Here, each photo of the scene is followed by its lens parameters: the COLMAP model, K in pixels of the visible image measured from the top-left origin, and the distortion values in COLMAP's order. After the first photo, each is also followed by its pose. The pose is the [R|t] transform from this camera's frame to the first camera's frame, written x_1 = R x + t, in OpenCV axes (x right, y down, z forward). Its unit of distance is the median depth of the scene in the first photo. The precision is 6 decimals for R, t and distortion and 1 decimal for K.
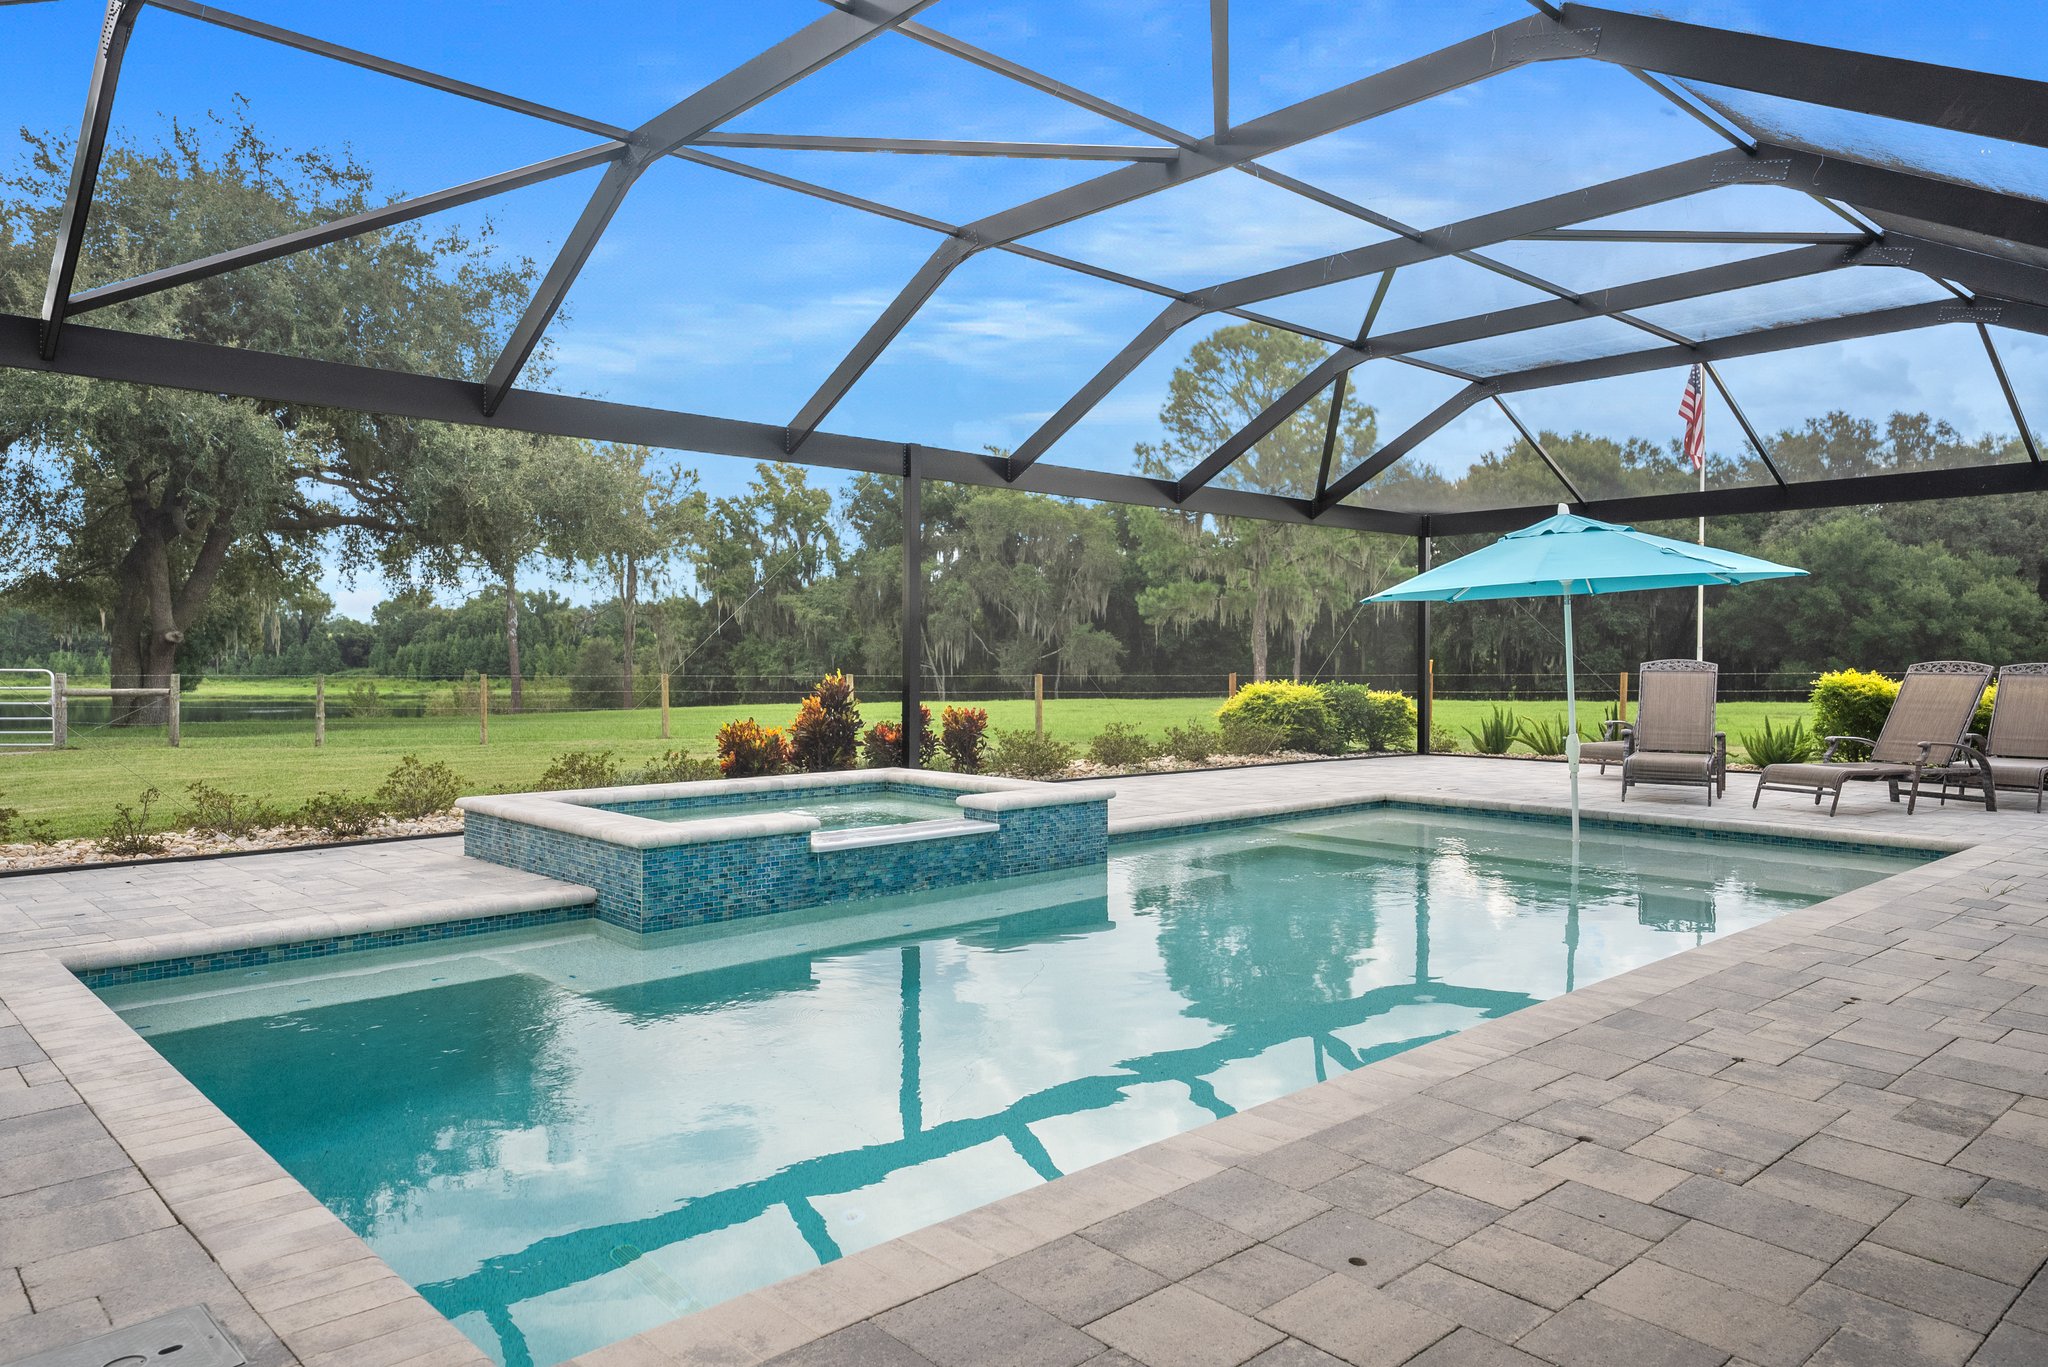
lens RADIAL K [[1358.0, 0, 1022.9], [0, 1358.0, 663.5], [0, 0, 1]] dist [0.004898, 0.002545]
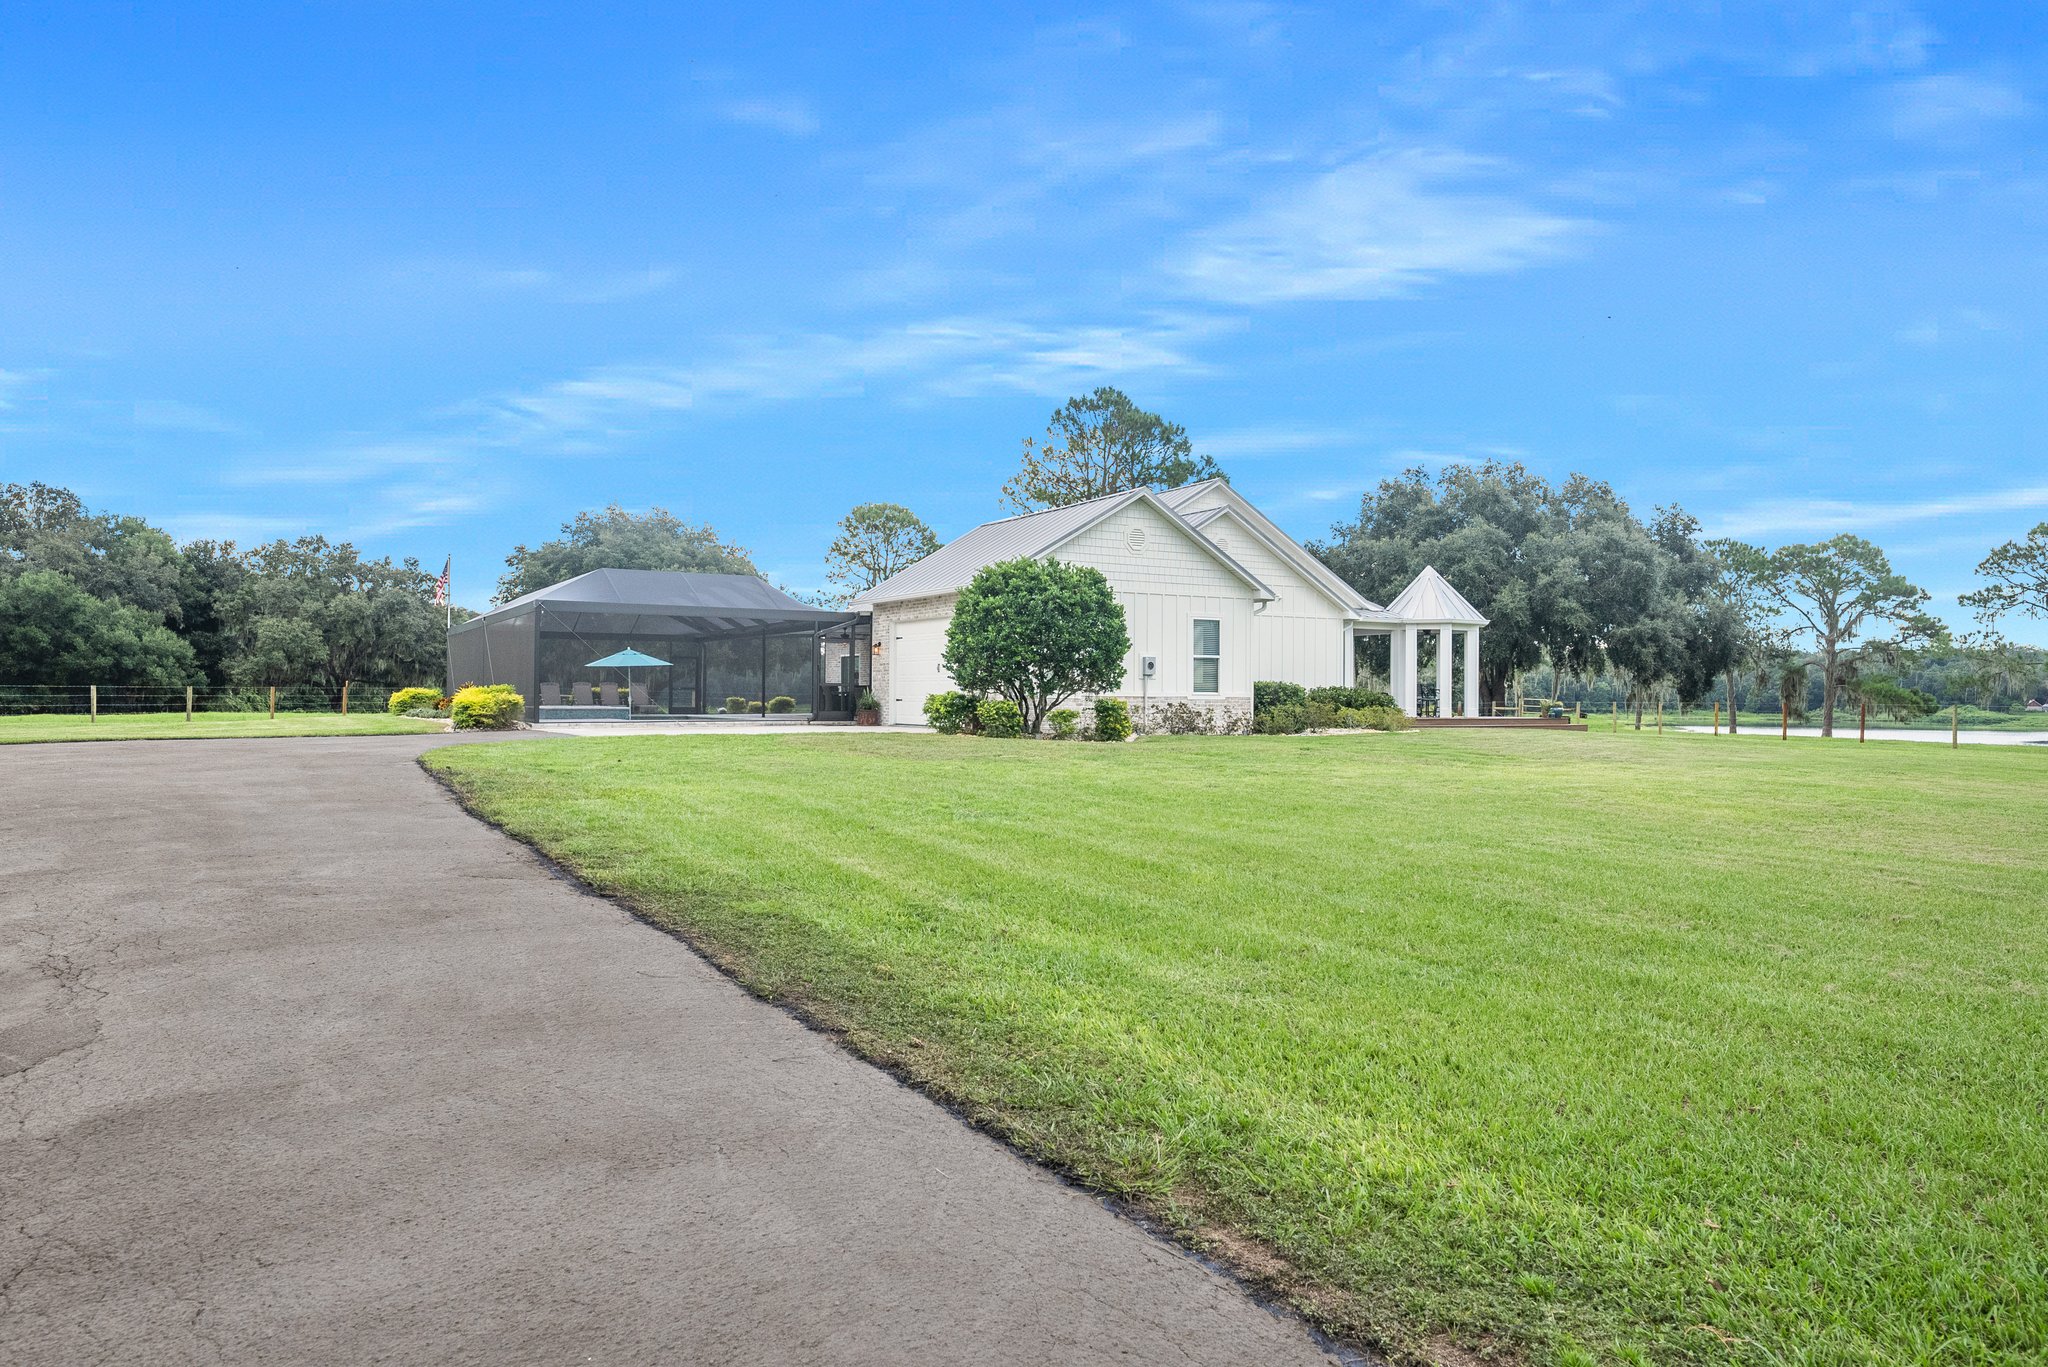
lens RADIAL K [[1358.0, 0, 1039.8], [0, 1358.0, 678.3], [0, 0, 1]] dist [0.004898, 0.002545]
pose [[0.218126, 0.015328, 0.975800, -2.122022], [-0.002773, 0.999882, -0.015086, 0.029787], [-0.975917, 0.000585, 0.218143, -0.792815]]
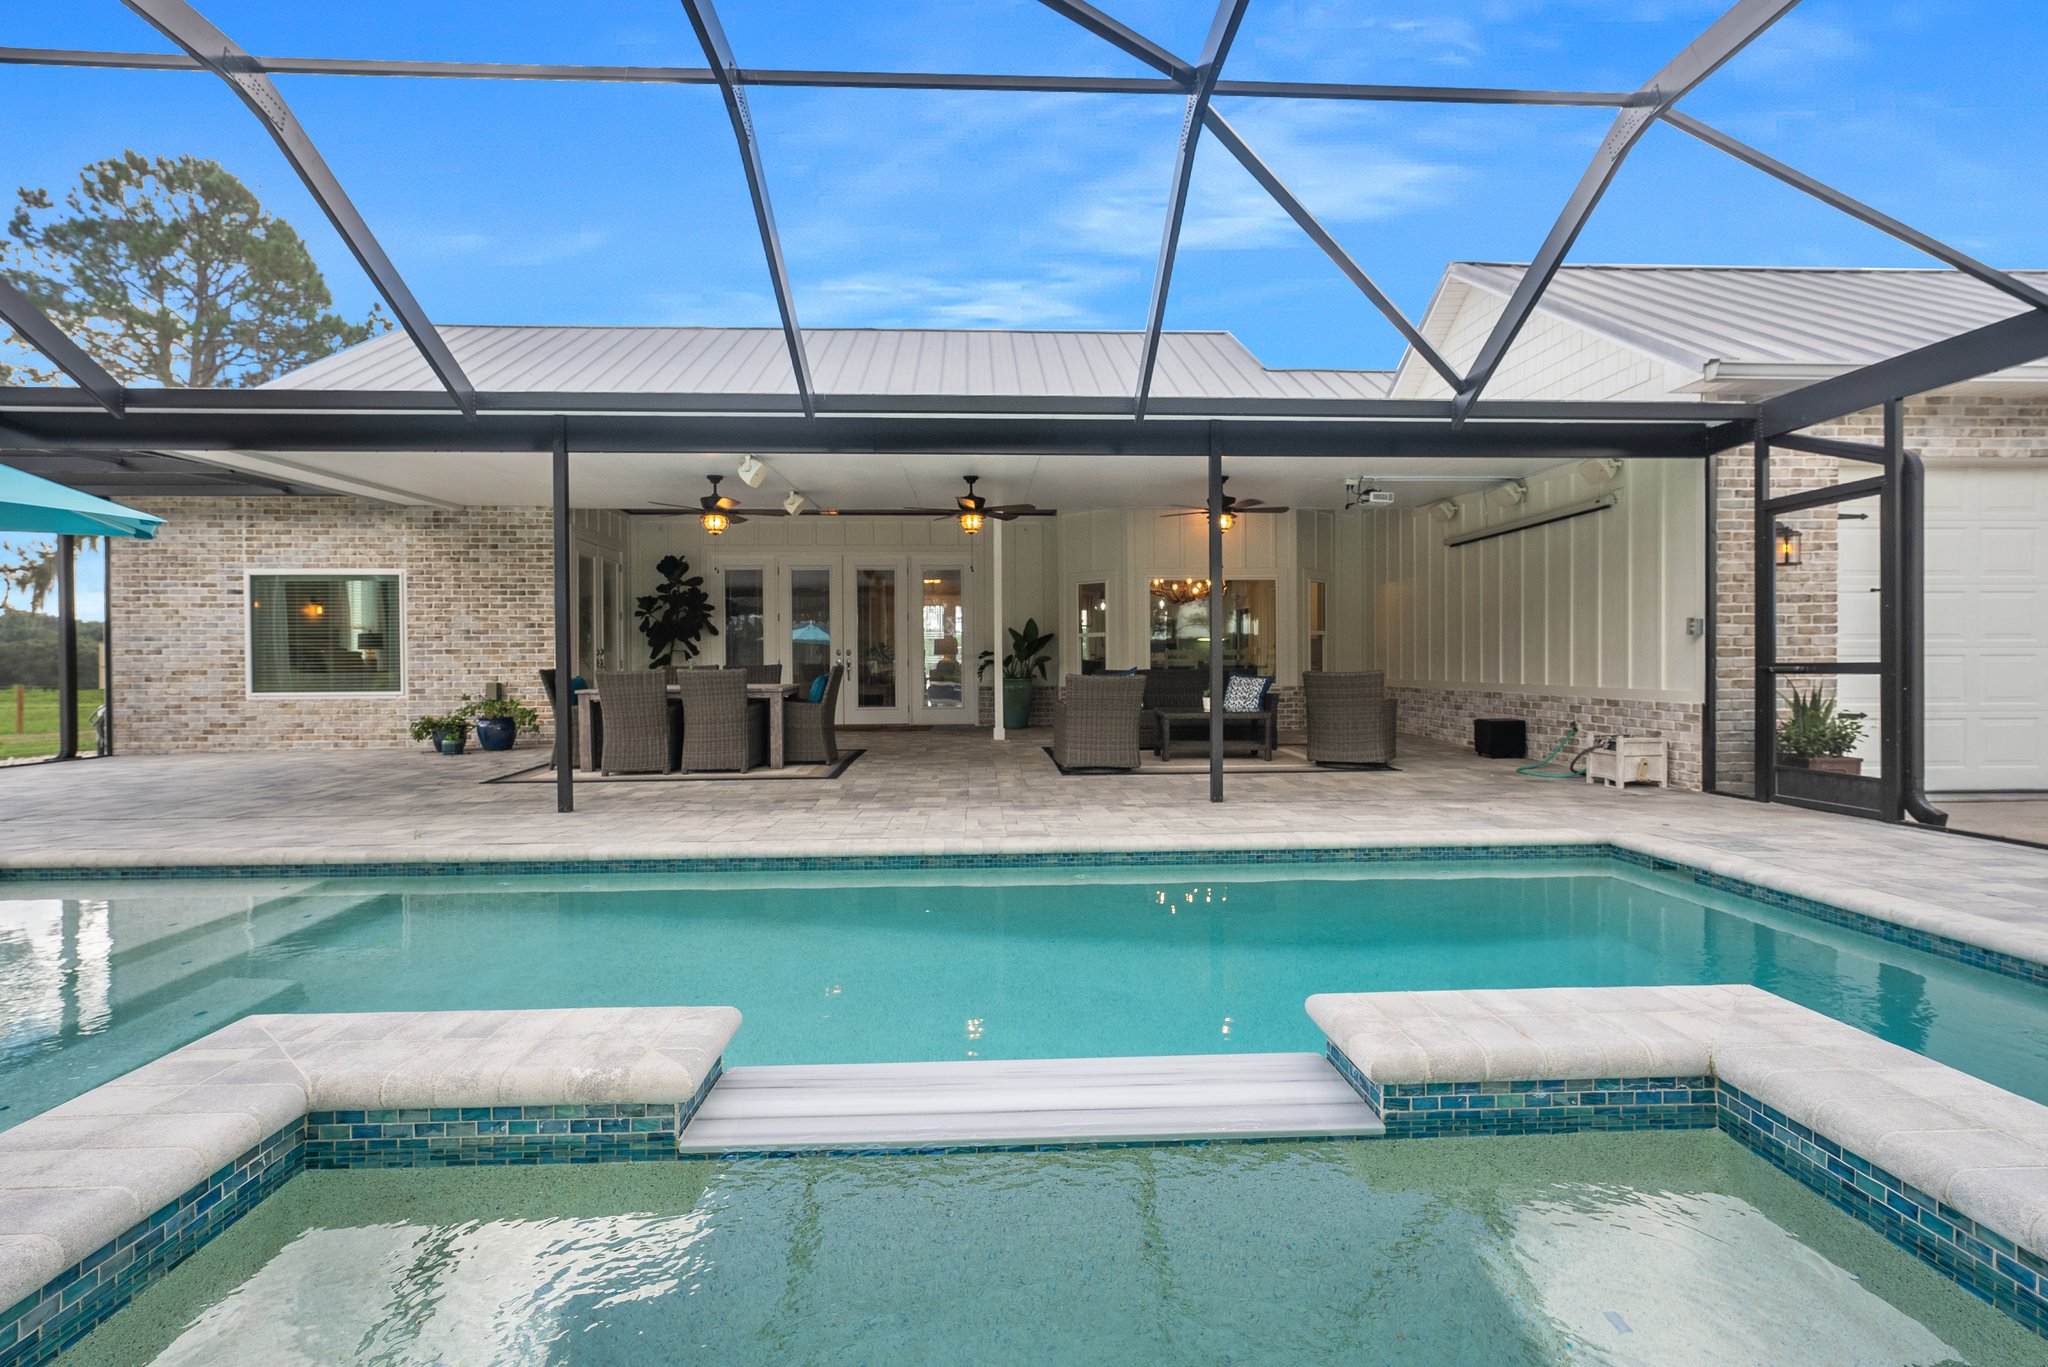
lens RADIAL K [[977.2, 0, 1032.9], [0, 977.2, 675.3], [0, 0, 1]] dist [-0.000724, 0.000226]
pose [[-0.773572, -0.004510, 0.633692, -0.108729], [0.007174, 0.999848, 0.015873, 0.002544], [-0.633667, 0.016825, -0.773423, 0.502440]]
